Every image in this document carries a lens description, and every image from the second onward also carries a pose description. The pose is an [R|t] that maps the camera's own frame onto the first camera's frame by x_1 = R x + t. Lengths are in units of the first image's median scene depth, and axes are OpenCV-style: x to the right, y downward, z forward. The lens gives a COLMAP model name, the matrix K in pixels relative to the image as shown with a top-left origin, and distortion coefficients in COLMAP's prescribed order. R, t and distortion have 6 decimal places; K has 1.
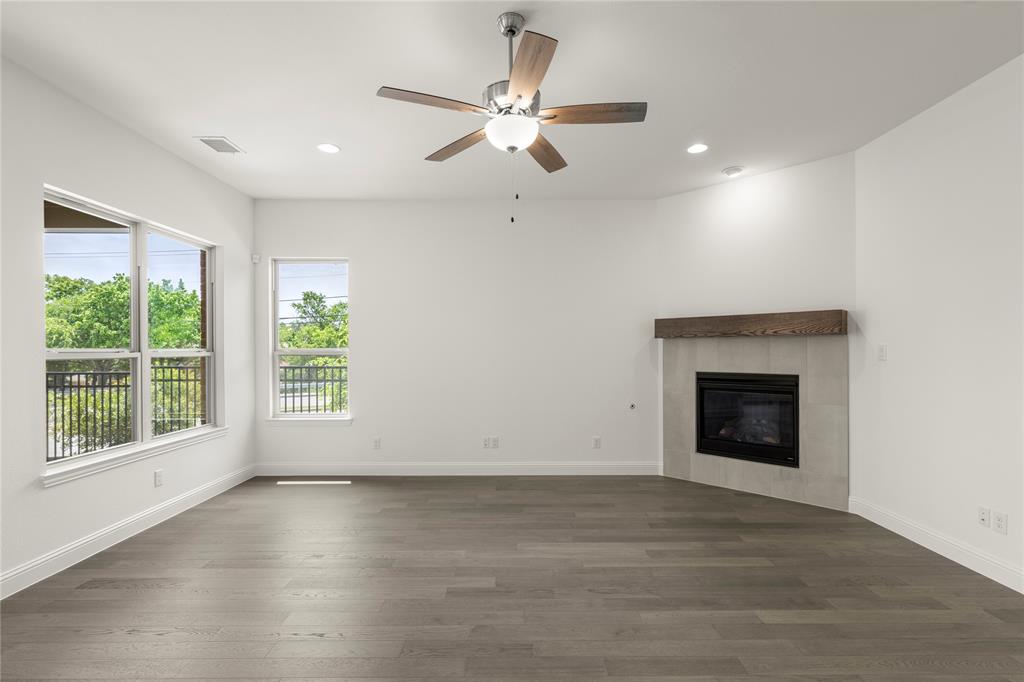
lens RADIAL K [[478.8, 0, 521.5], [0, 478.8, 351.8], [0, 0, 1]] dist [-0.000928, 0.000299]
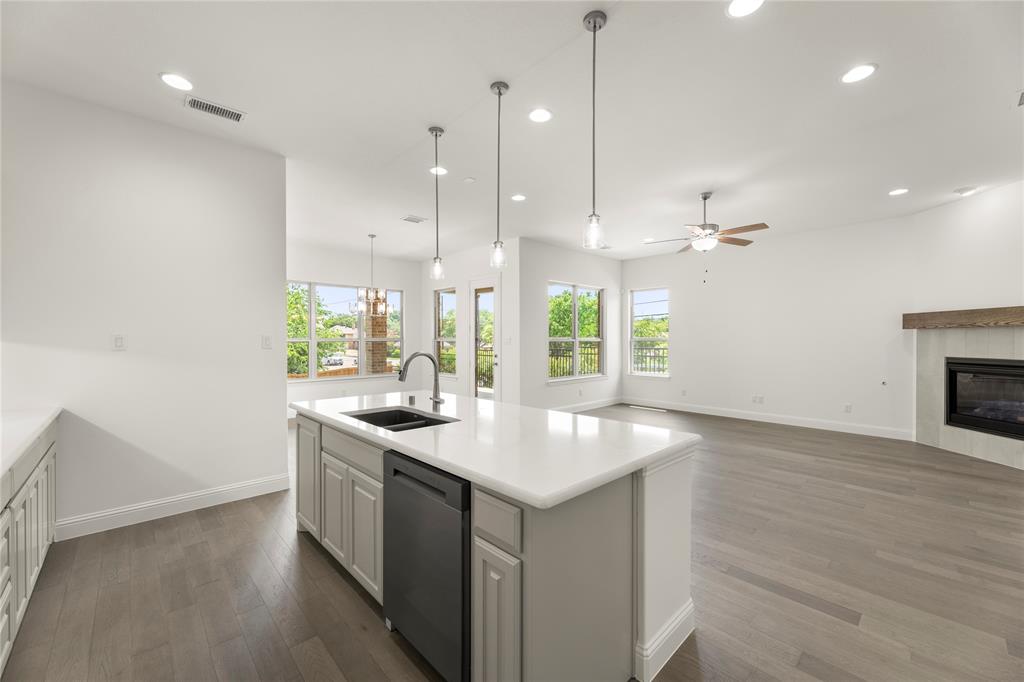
lens RADIAL K [[413.0, 0, 512.5], [0, 413.0, 338.3], [0, 0, 1]] dist [0.005367, -0.000001]
pose [[0.680479, 0.000794, -0.732767, 0.386180], [-0.003926, 0.999989, -0.002562, 0.002079], [0.732757, 0.004620, 0.680475, -0.488315]]
